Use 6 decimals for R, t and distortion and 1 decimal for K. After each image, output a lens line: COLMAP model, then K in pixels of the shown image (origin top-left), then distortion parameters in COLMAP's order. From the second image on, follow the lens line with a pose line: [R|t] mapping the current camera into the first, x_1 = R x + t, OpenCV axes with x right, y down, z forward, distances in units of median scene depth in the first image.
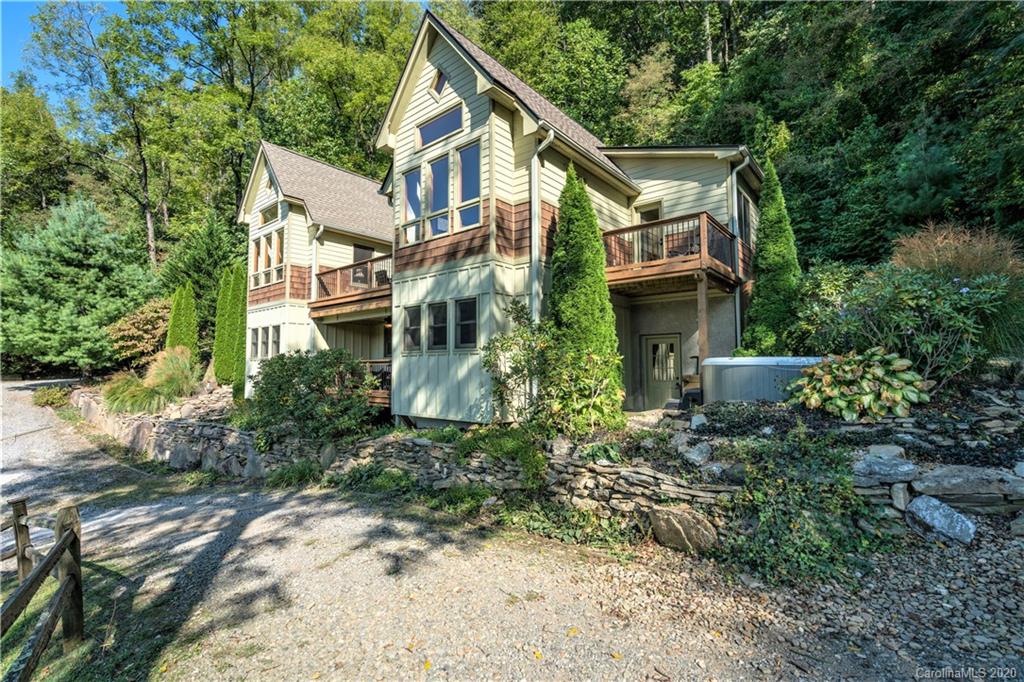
lens RADIAL K [[457.6, 0, 508.3], [0, 457.6, 339.4], [0, 0, 1]] dist [-0.014232, 0.006065]
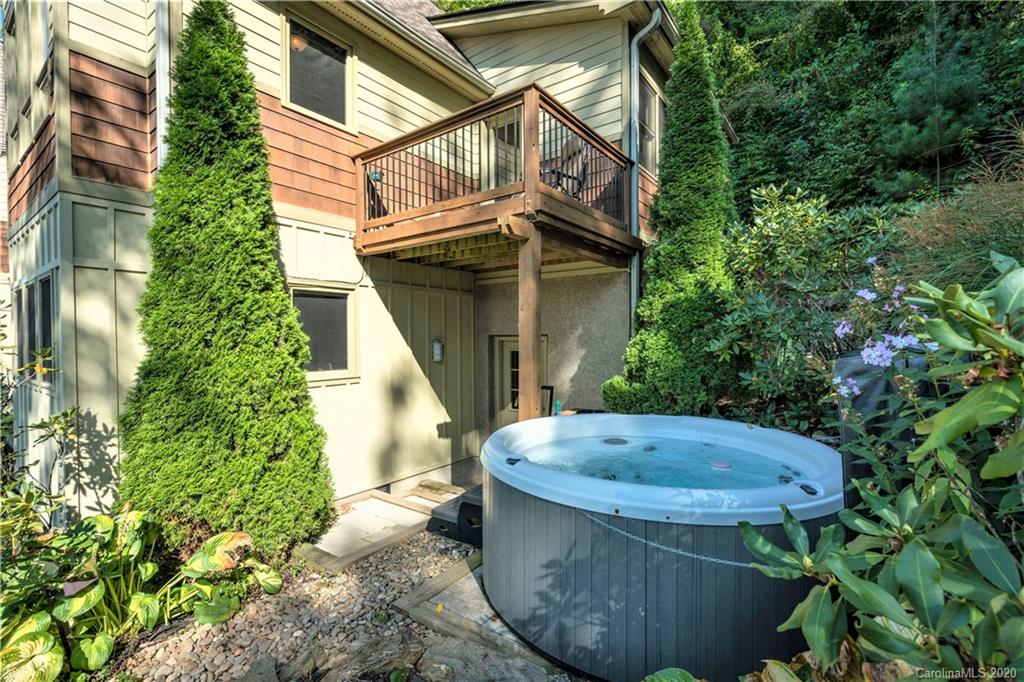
lens RADIAL K [[457.6, 0, 510.6], [0, 457.6, 346.3], [0, 0, 1]] dist [-0.014232, 0.006065]
pose [[0.998230, -0.006973, 0.059063, 0.208199], [0.002487, 0.997128, 0.075700, -0.031789], [-0.059422, -0.075419, 0.995380, 0.293858]]
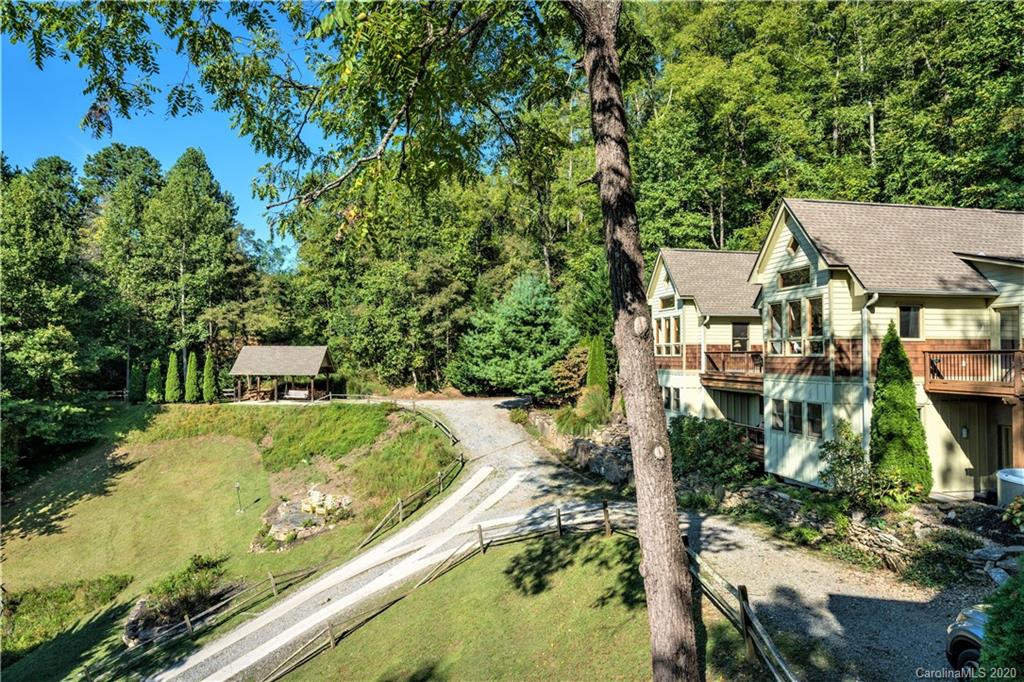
lens RADIAL K [[574.3, 0, 516.2], [0, 574.3, 347.4], [0, 0, 1]] dist [-0.007853, 0.009600]
pose [[0.781376, -0.008982, -0.623996, 0.182713], [0.034599, 0.998982, 0.028946, -0.209354], [0.623100, -0.044208, 0.780892, -0.610910]]
